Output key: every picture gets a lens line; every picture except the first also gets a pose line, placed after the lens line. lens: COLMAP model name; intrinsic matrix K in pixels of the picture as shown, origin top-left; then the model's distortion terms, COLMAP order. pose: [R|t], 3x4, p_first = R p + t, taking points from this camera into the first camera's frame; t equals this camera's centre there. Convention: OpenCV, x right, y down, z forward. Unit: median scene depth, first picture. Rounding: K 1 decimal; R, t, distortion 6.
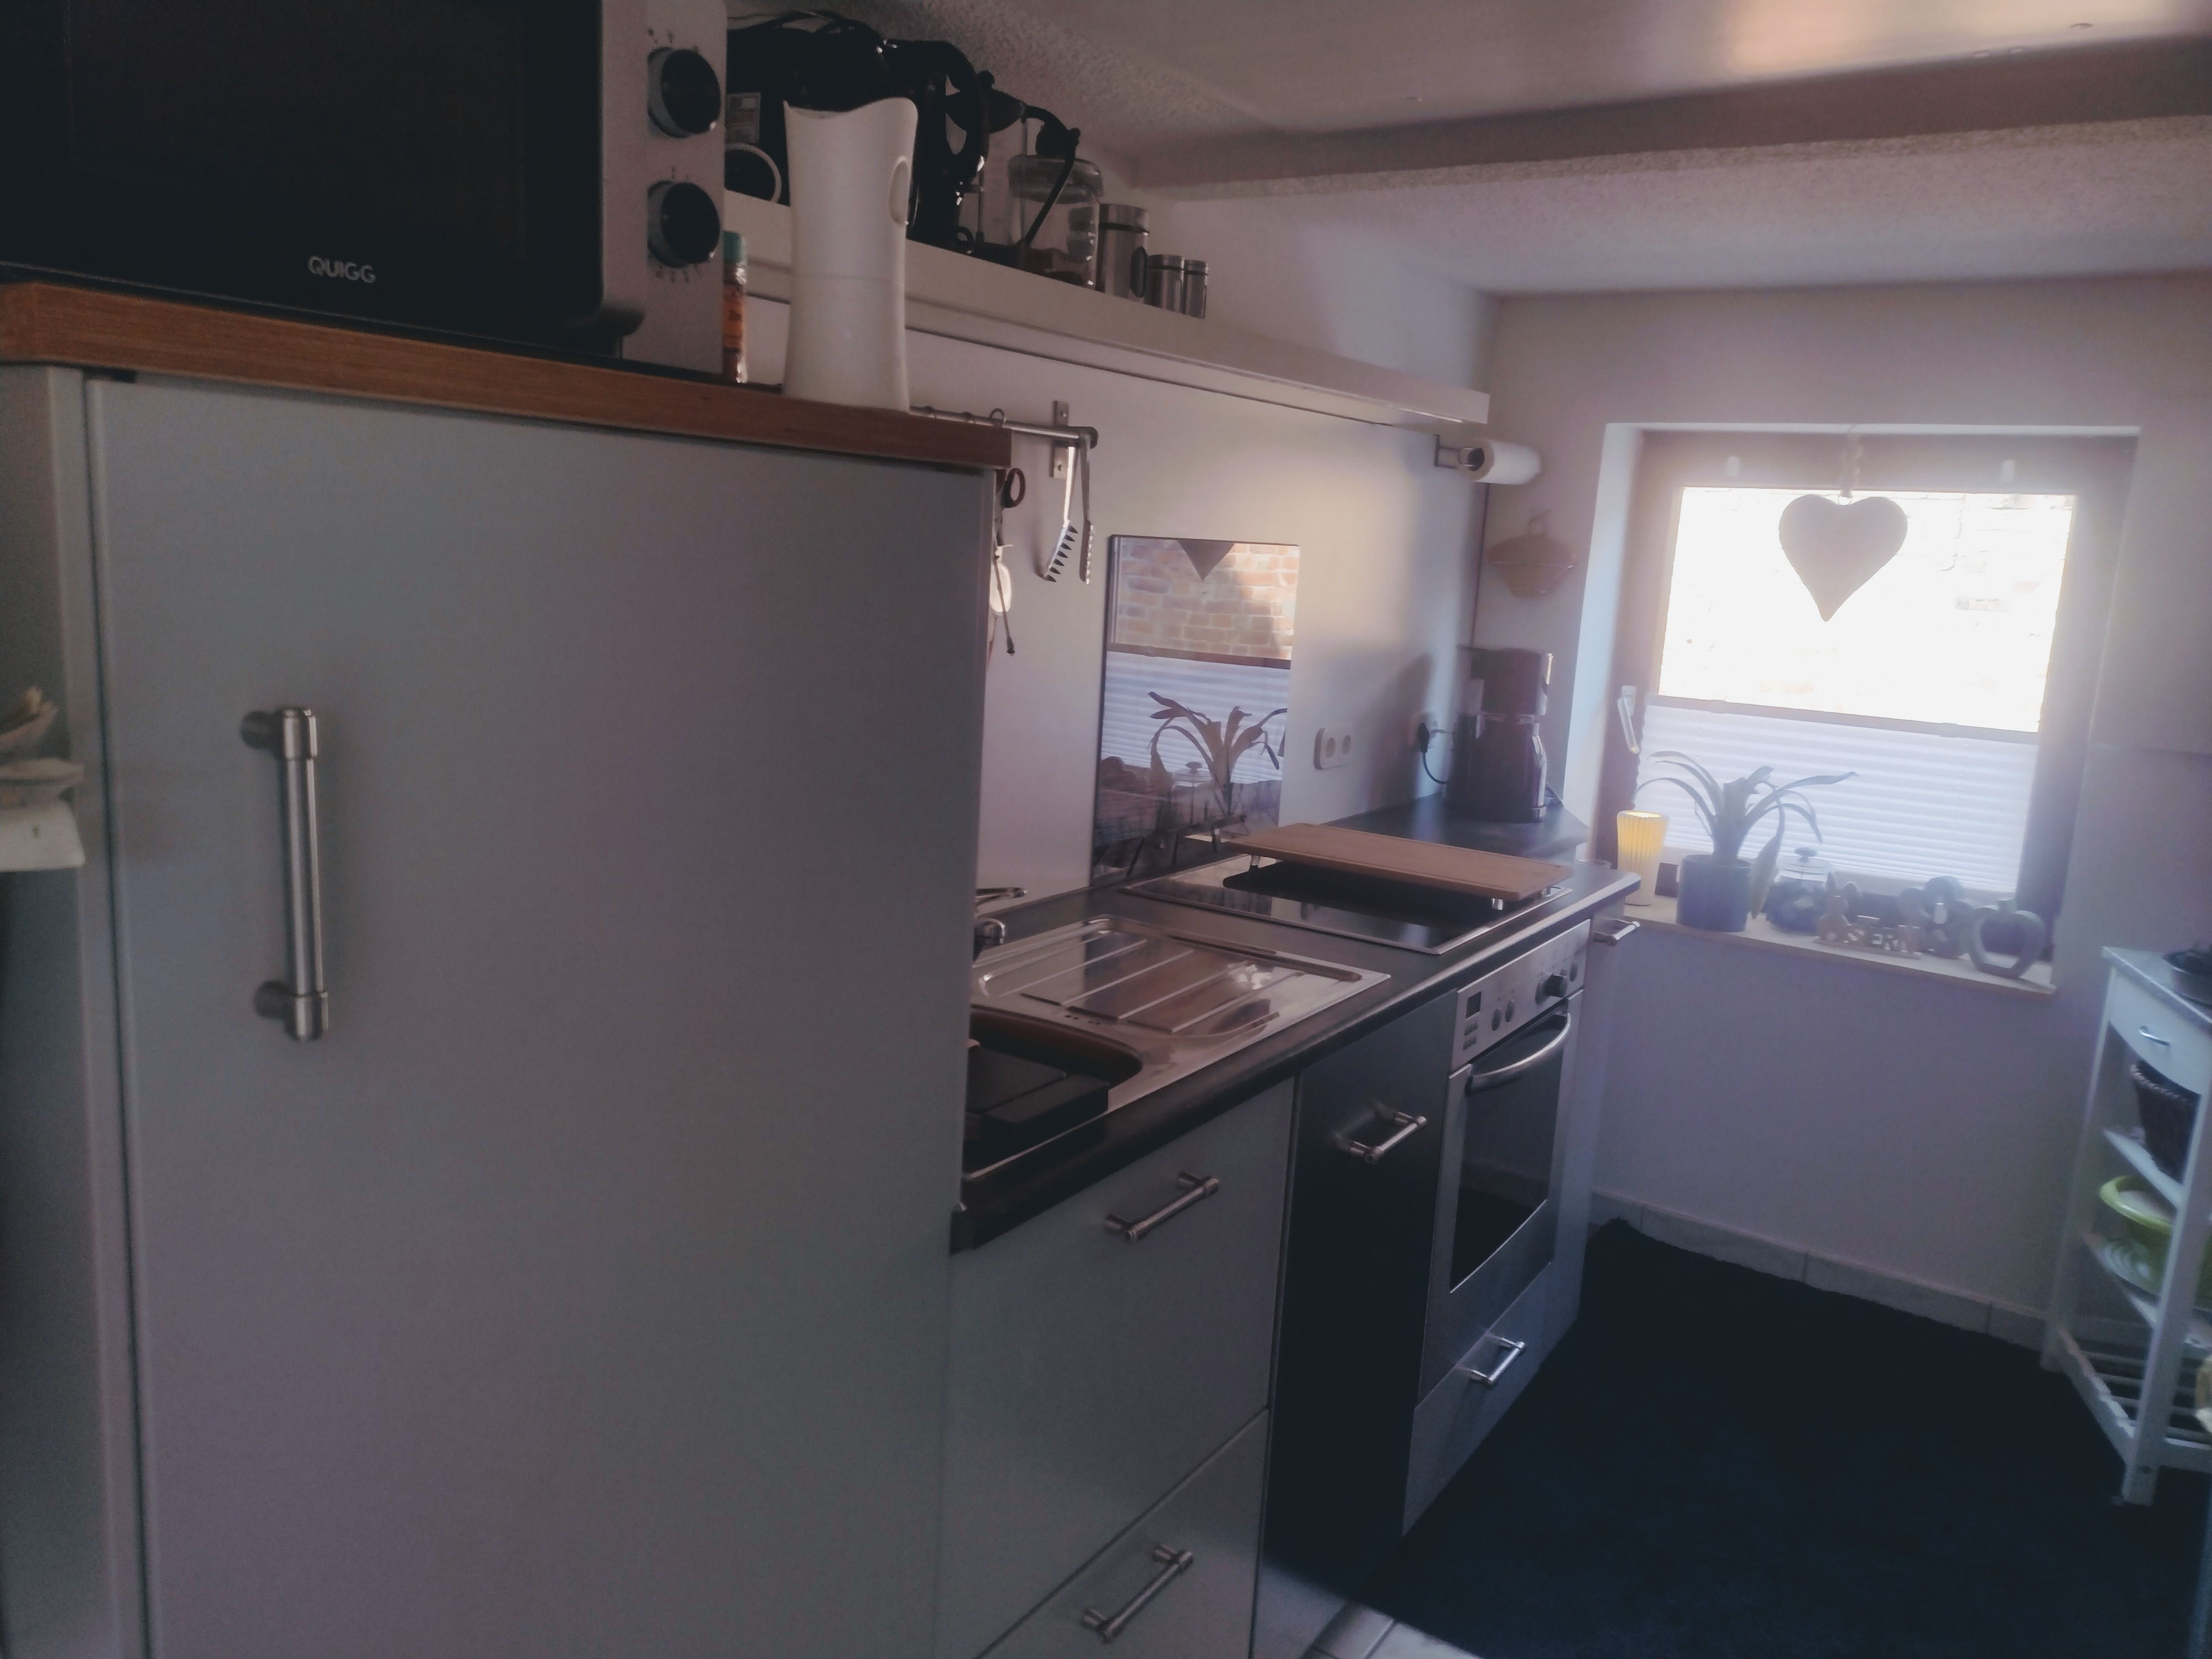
lens RADIAL K [[1663.7, 0, 1098.6], [0, 1663.7, 838.3], [0, 0, 1]] dist [0.073245, -0.066509]
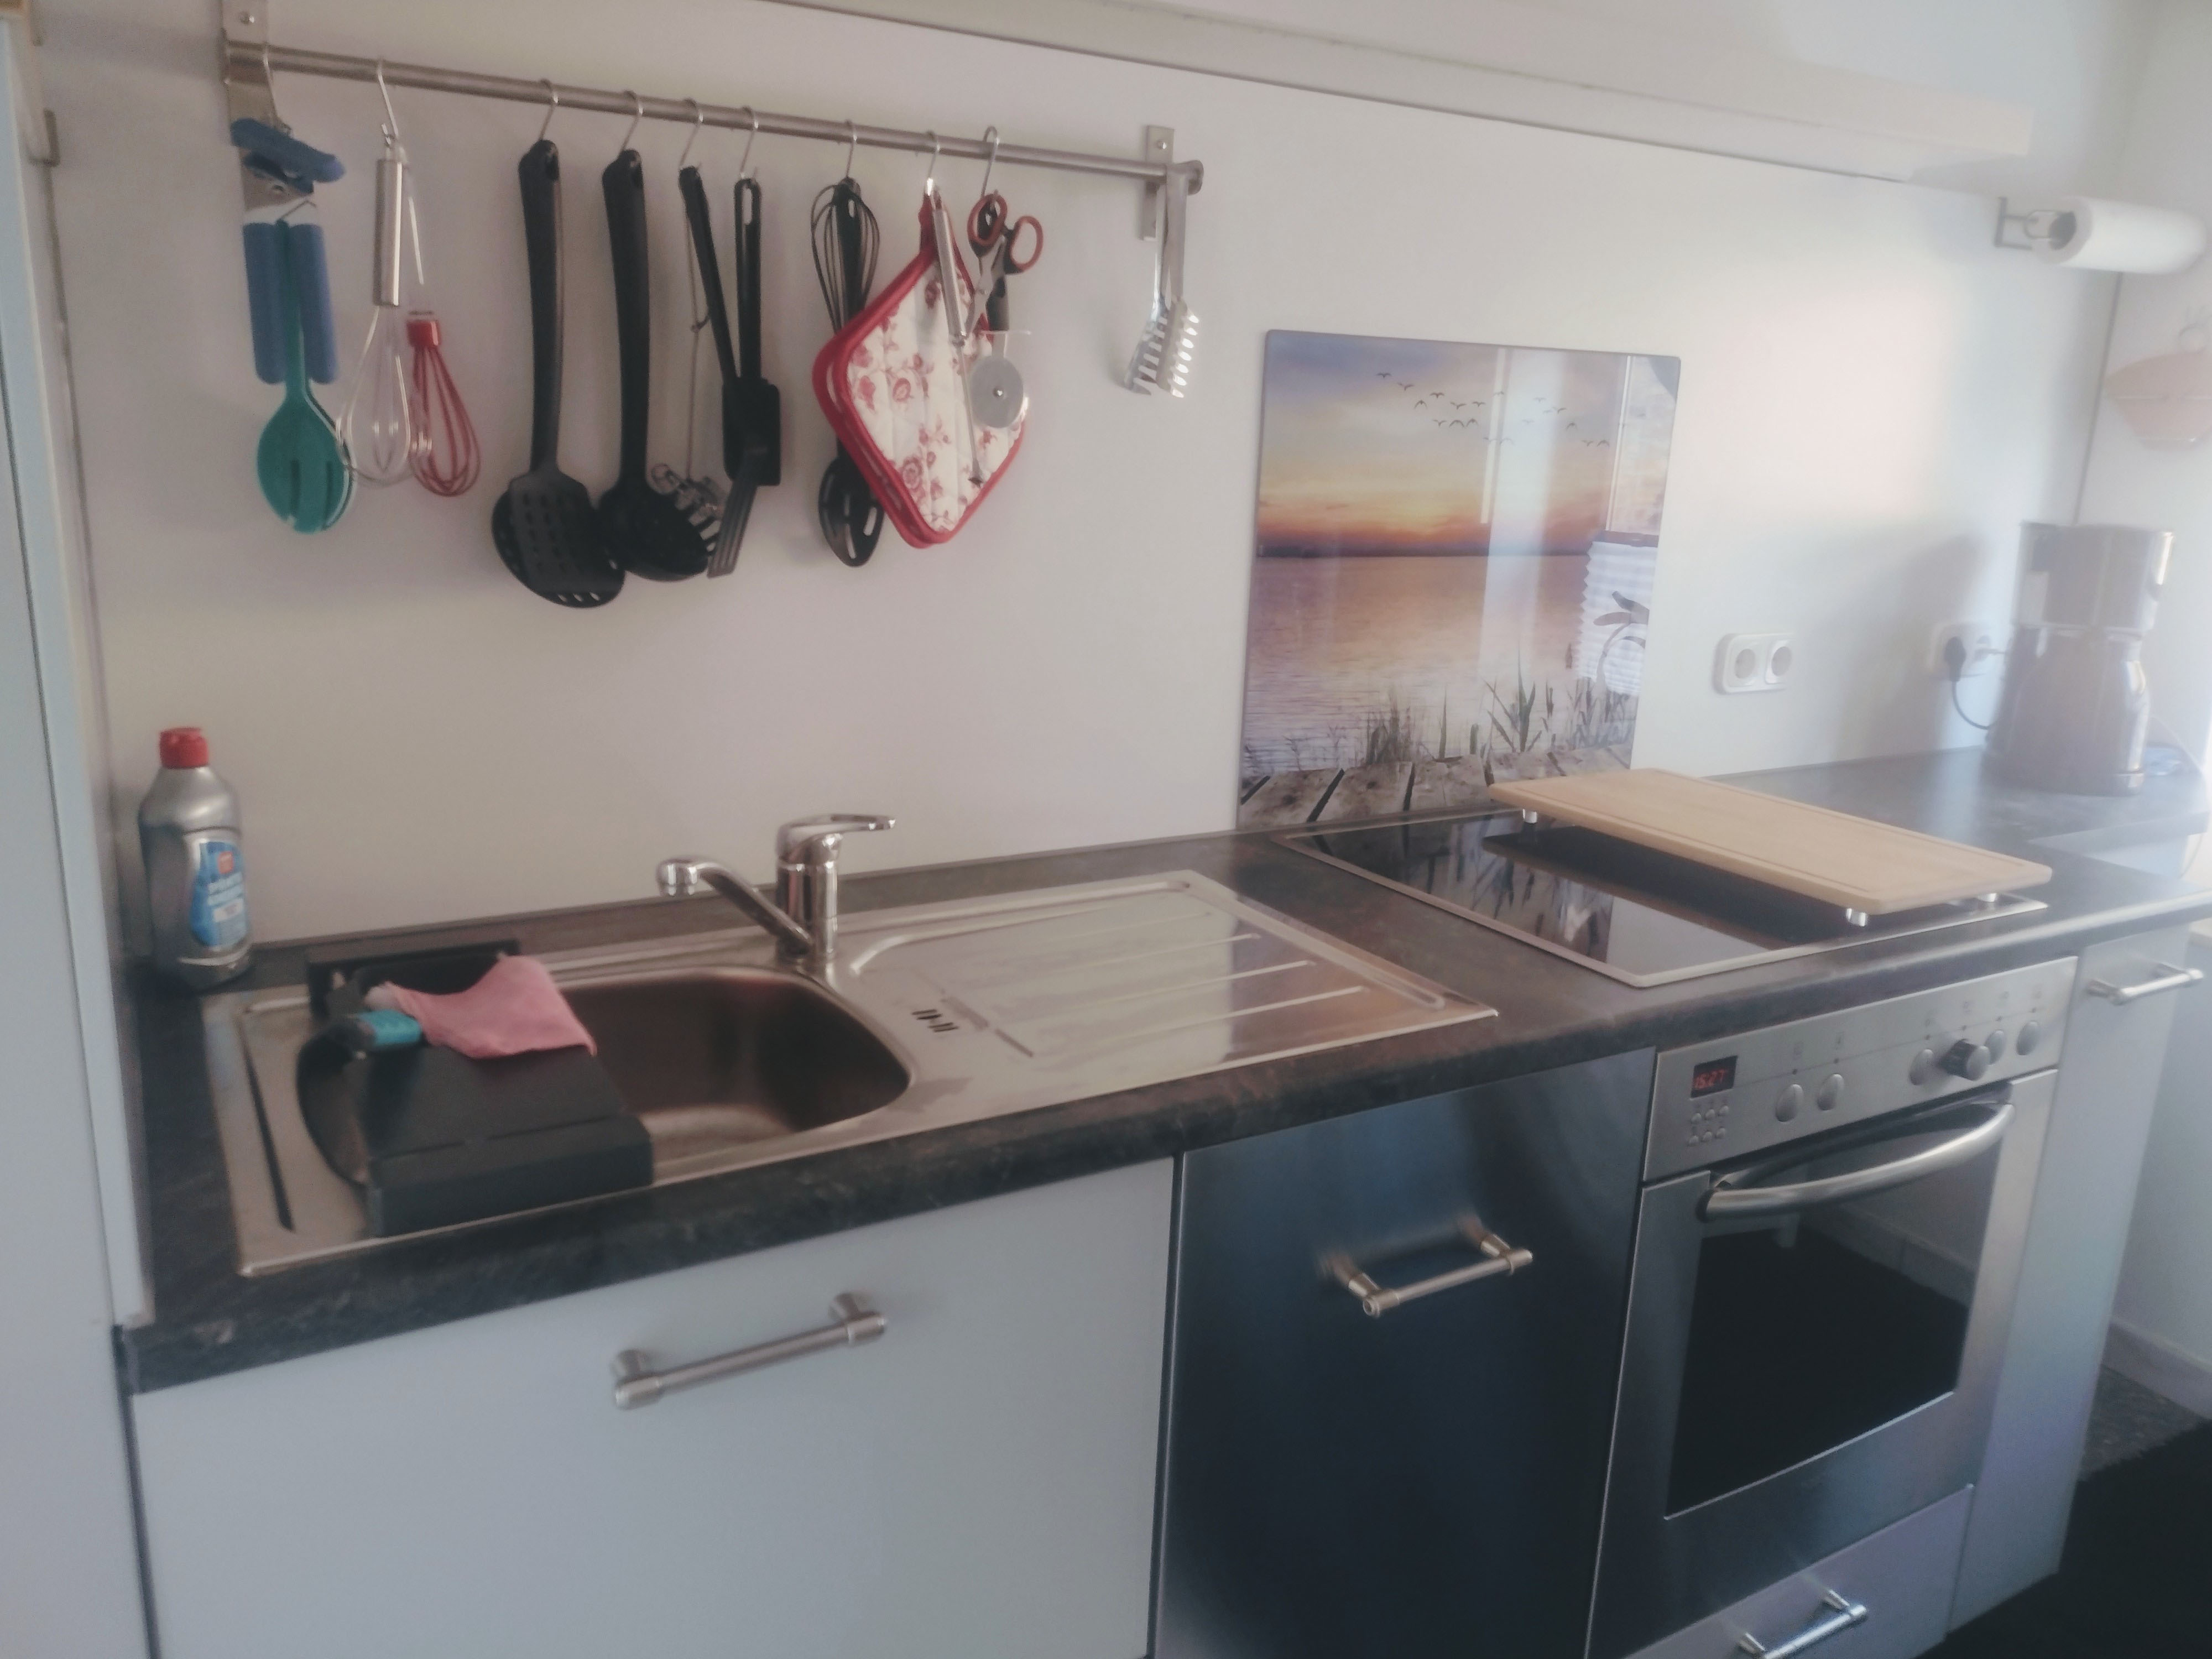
lens RADIAL K [[1663.7, 0, 1107.9], [0, 1663.7, 832.2], [0, 0, 1]] dist [0.073245, -0.066509]
pose [[0.901444, 0.087764, -0.423906, 0.190869], [-0.069849, 0.995890, 0.057651, -0.006179], [0.427223, -0.022360, 0.903870, 0.242861]]
